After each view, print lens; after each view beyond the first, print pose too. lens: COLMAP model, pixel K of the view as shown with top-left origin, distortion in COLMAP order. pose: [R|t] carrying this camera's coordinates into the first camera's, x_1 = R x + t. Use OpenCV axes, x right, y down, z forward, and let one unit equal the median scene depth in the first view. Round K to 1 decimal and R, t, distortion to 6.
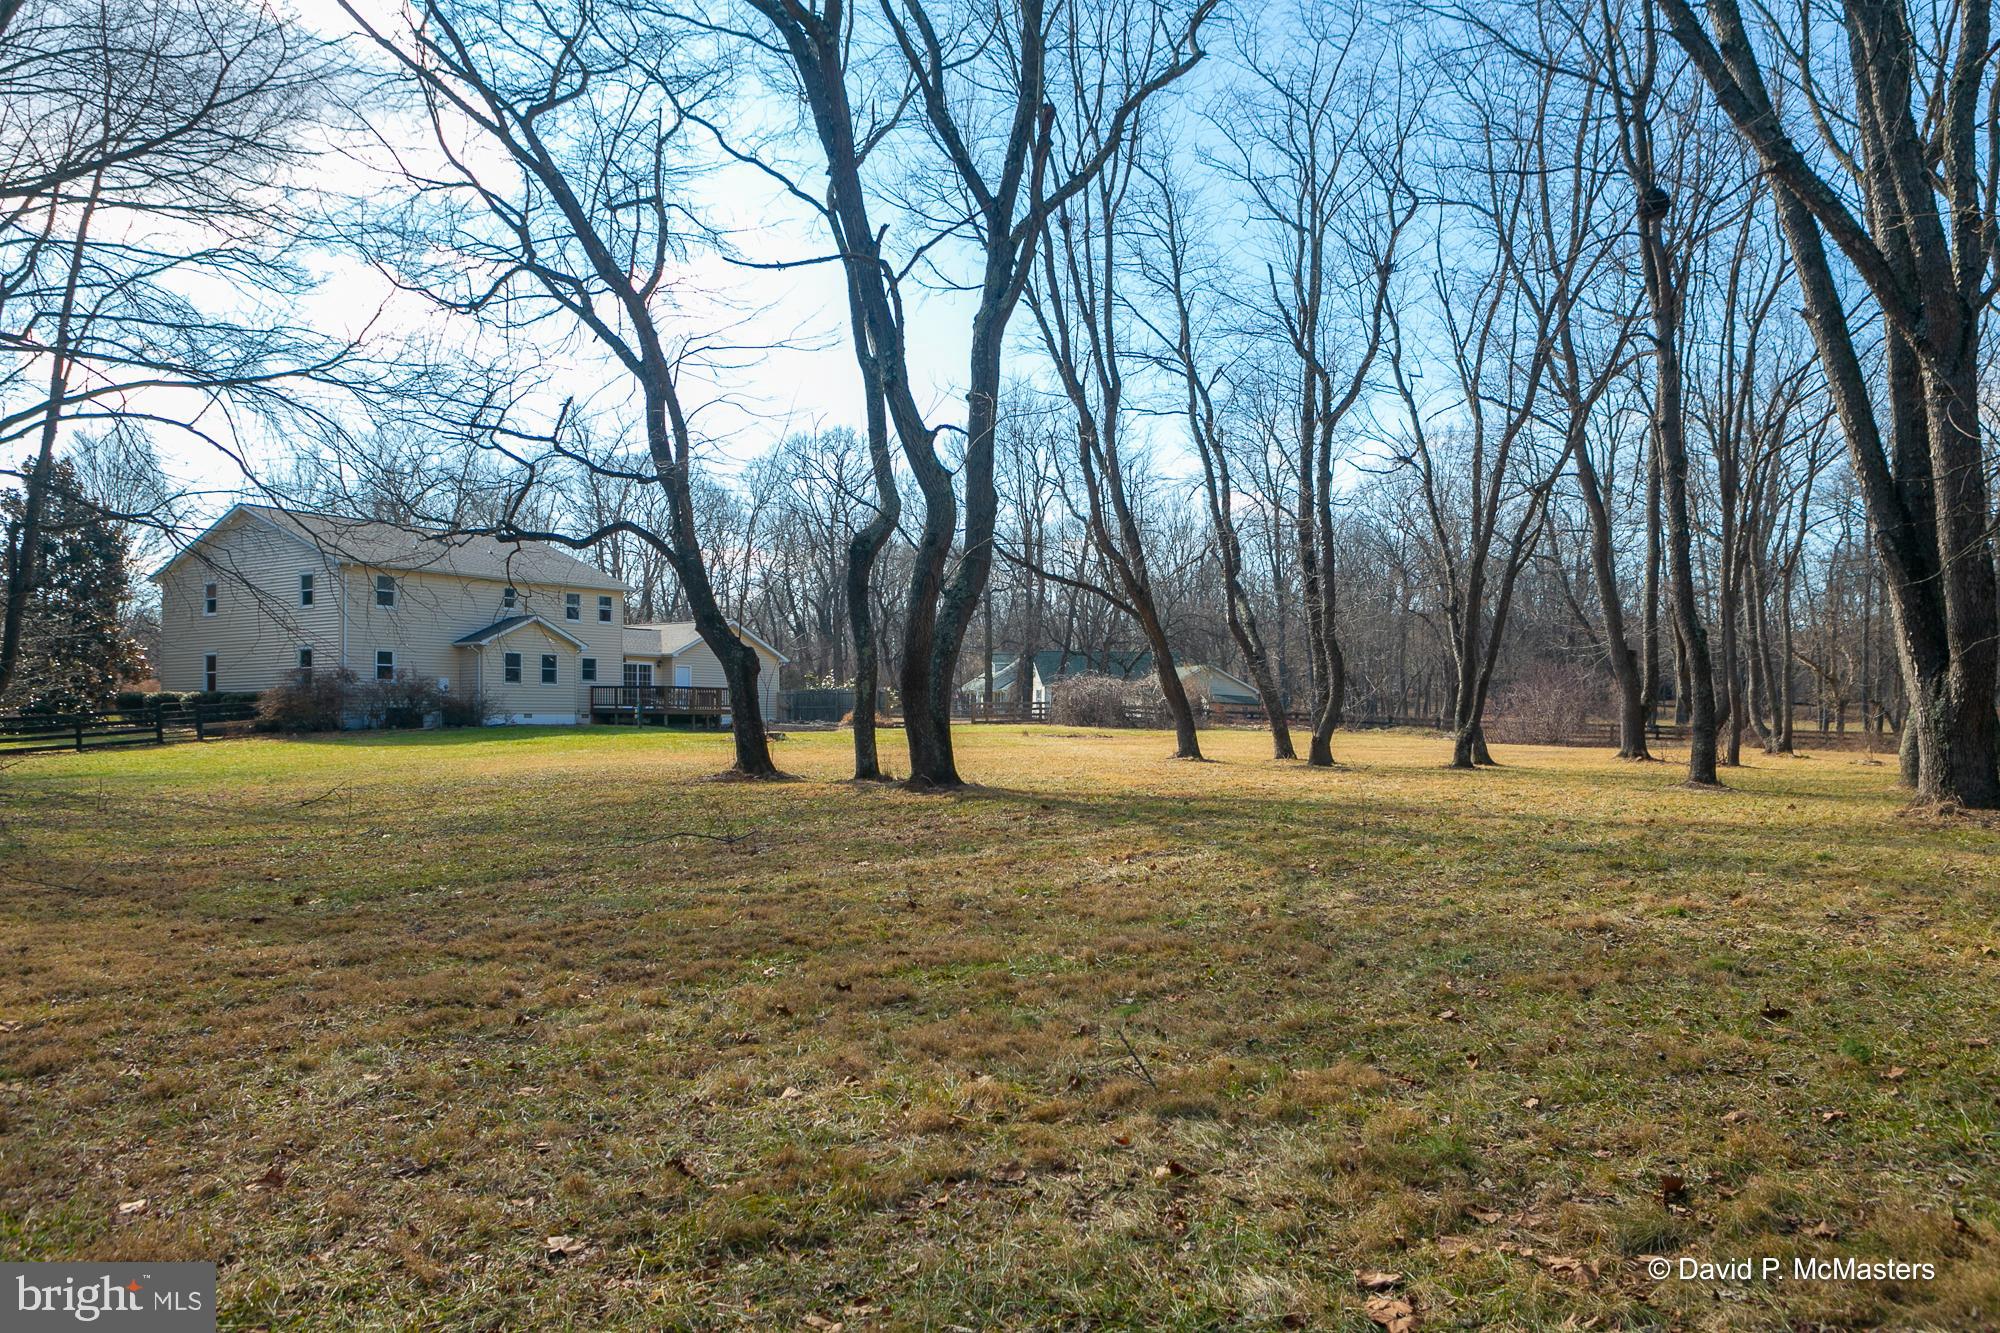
lens RADIAL K [[1543.2, 0, 1000.0], [0, 1543.2, 666.5], [0, 0, 1]] dist [0.002511, 0.080061]
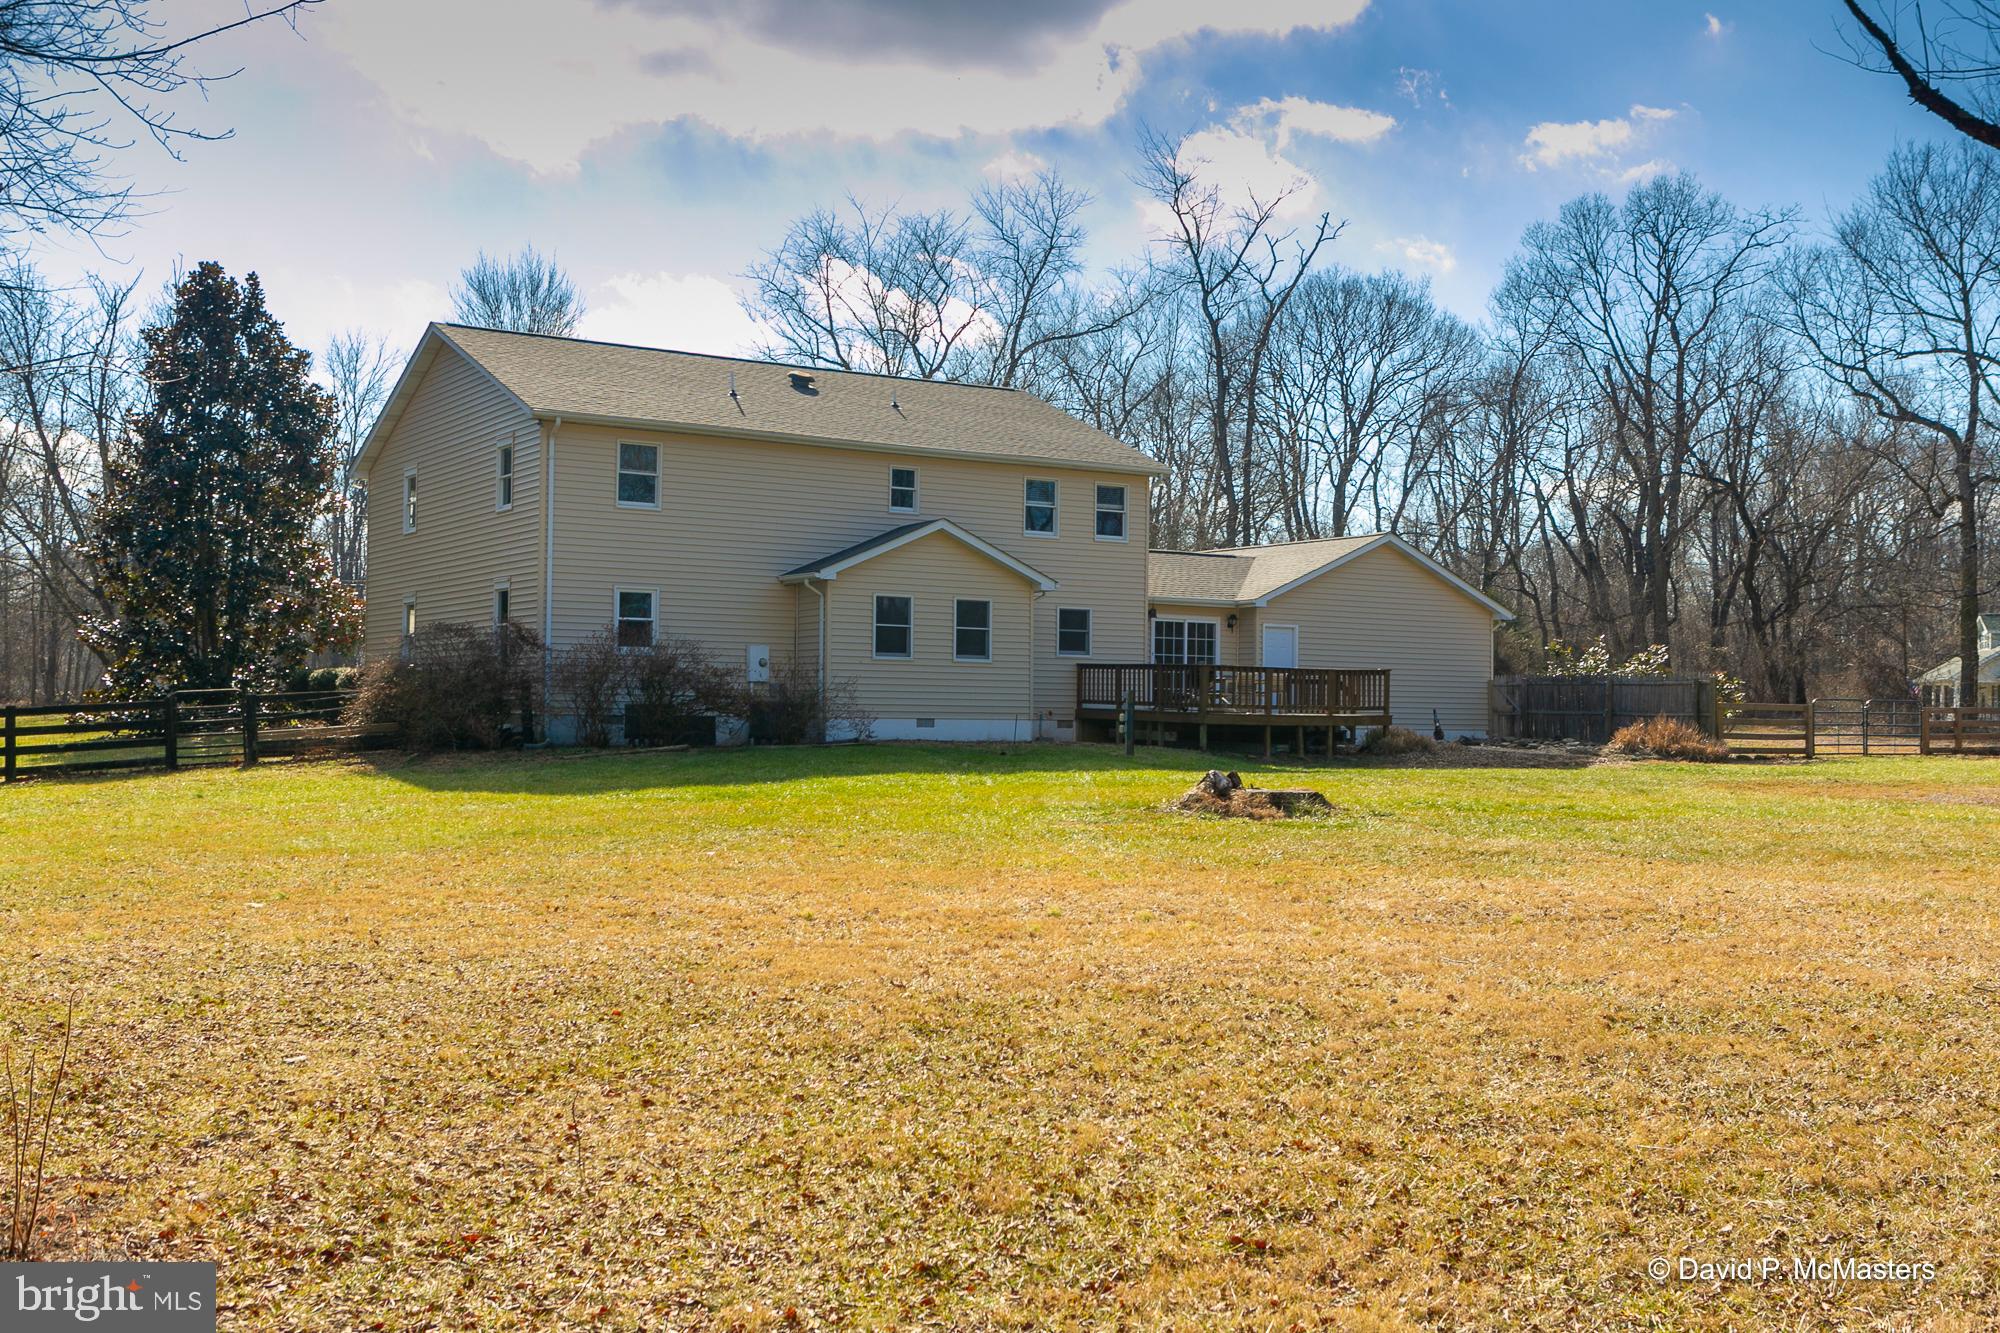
lens RADIAL K [[2054.0, 0, 1000.0], [0, 2054.0, 666.5], [0, 0, 1]] dist [0.062851, -0.006178]
pose [[0.900680, 0.009250, -0.434384, 0.003055], [-0.003635, 0.999899, 0.013754, 0.005141], [0.434467, -0.010809, 0.900623, 0.462806]]
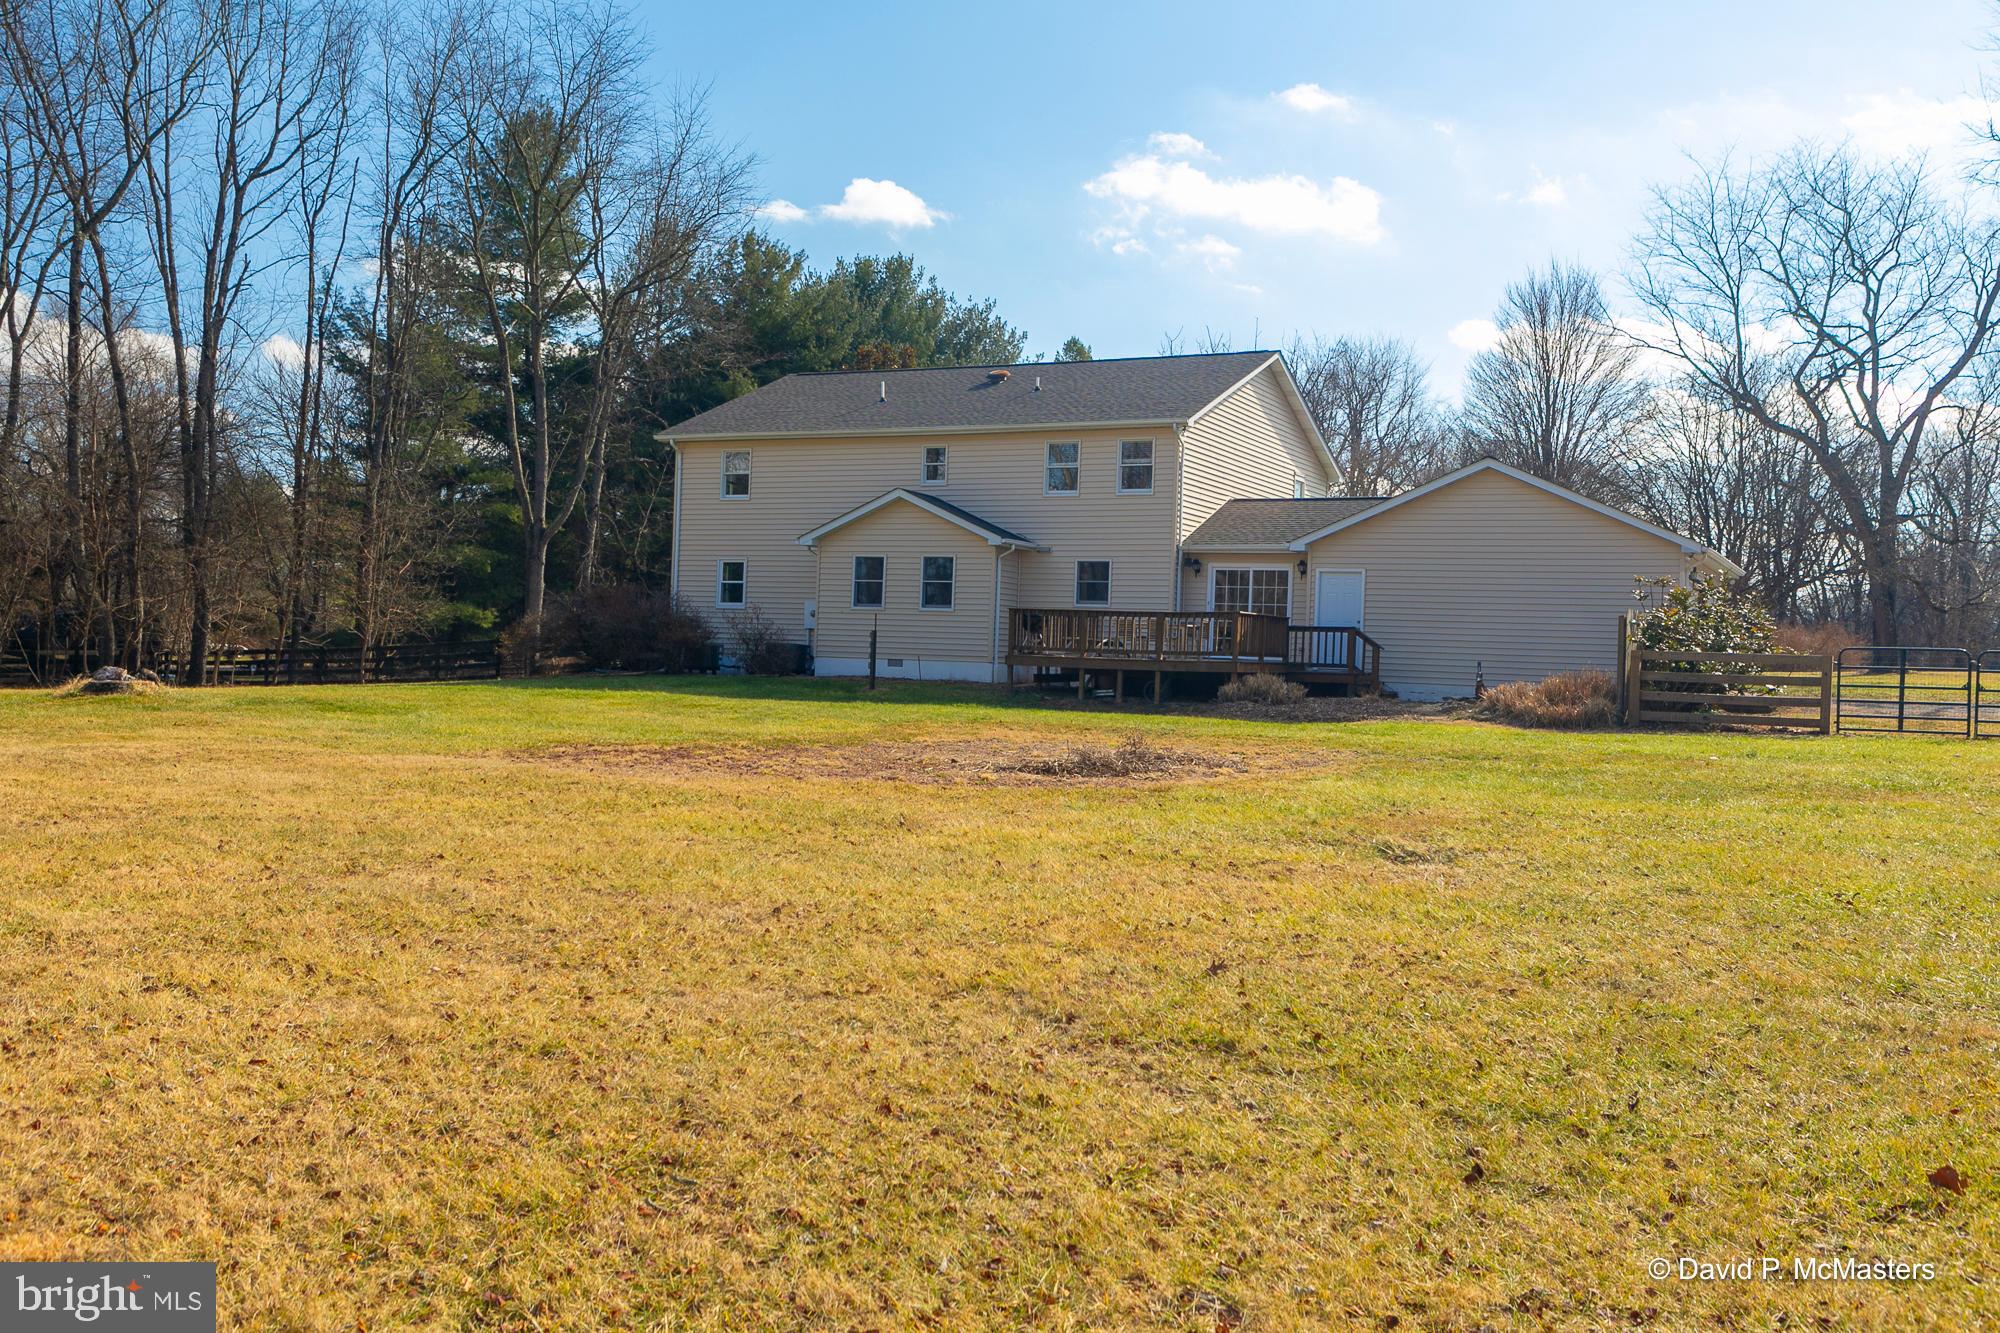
lens RADIAL K [[1757.7, 0, 1000.0], [0, 1757.7, 666.5], [0, 0, 1]] dist [0.005656, 0.000010]
pose [[0.090812, 0.014642, -0.995760, 0.398052], [0.002080, 0.999887, 0.014893, 0.026031], [0.995866, -0.003424, 0.090771, 1.089676]]
